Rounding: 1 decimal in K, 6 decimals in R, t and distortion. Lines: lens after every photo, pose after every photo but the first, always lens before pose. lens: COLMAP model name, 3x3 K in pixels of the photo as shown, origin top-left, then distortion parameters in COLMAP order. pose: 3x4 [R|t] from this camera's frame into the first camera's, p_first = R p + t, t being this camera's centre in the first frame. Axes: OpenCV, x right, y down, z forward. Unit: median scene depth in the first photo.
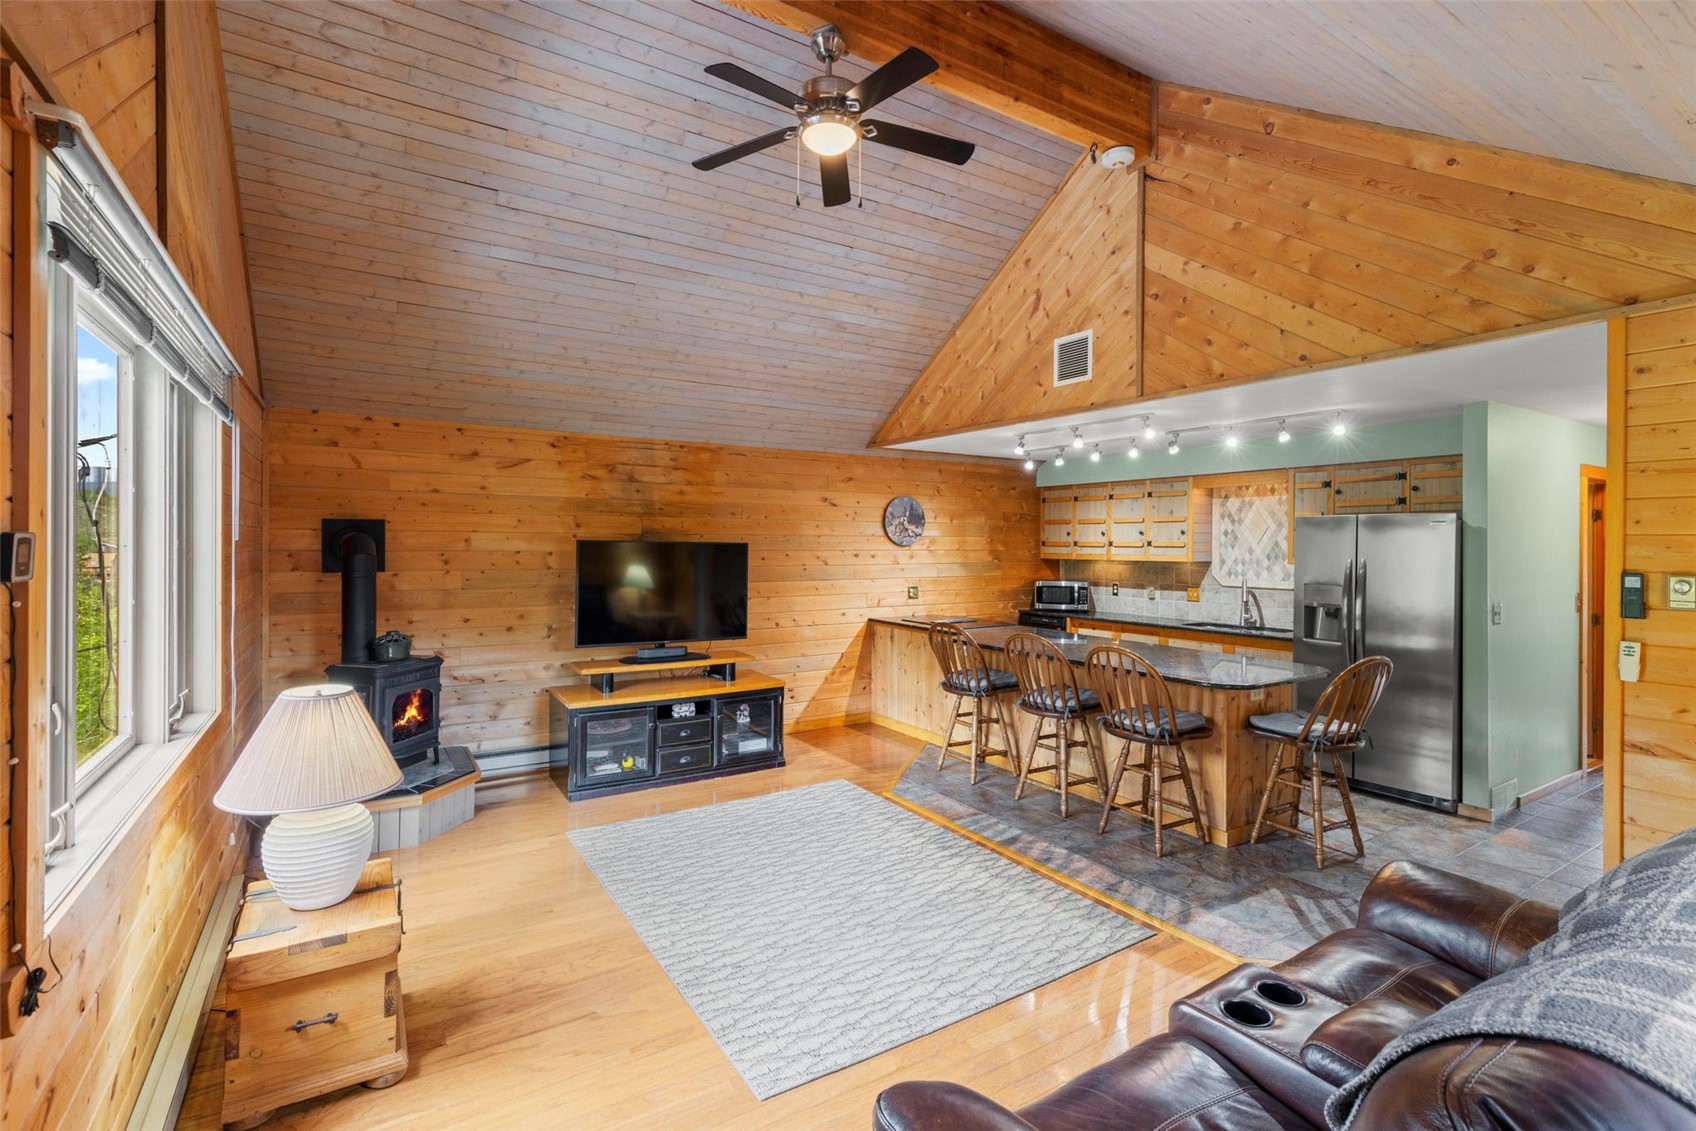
lens RADIAL K [[753.5, 0, 846.5], [0, 753.5, 552.1], [0, 0, 1]] dist [0.001936, -0.000598]
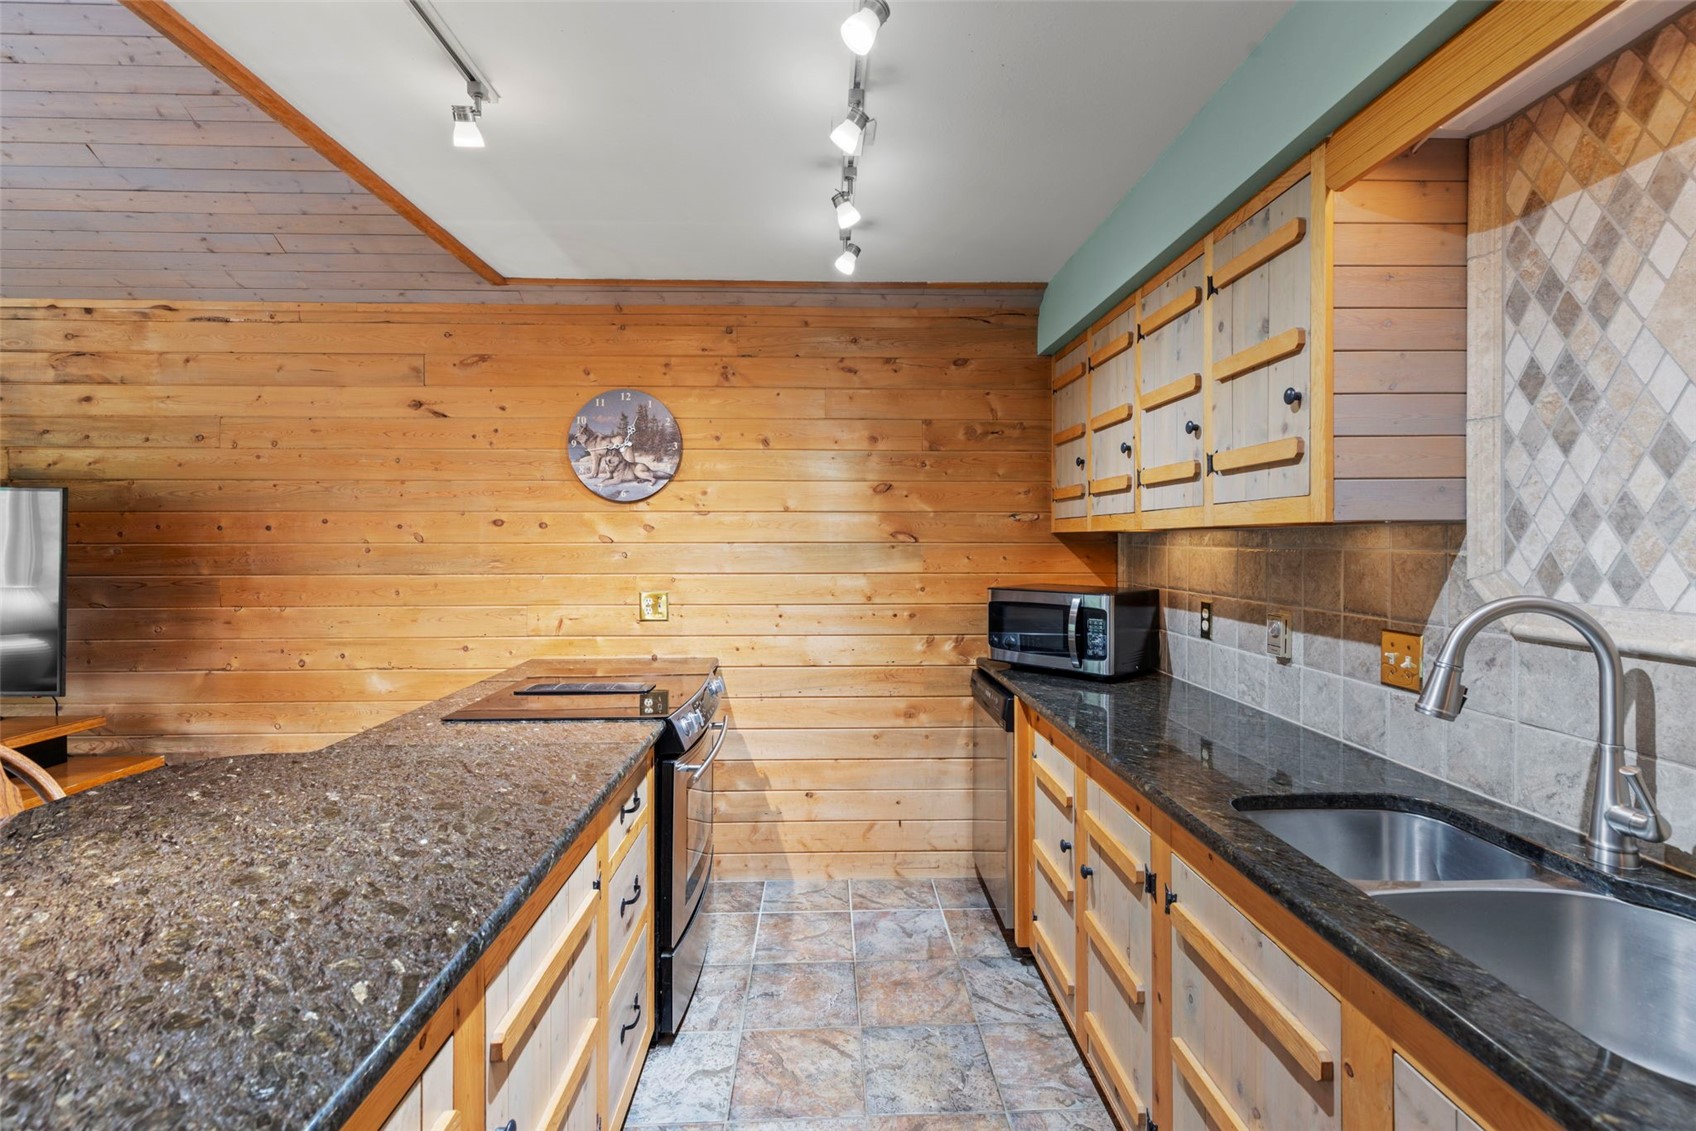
lens RADIAL K [[753.5, 0, 846.5], [0, 753.5, 552.1], [0, 0, 1]] dist [0.001936, -0.000598]
pose [[0.864829, 0.002964, -0.502058, 0.440414], [-0.002857, 0.999995, 0.000984, 0.022122], [0.502059, 0.000584, 0.864833, 0.719371]]
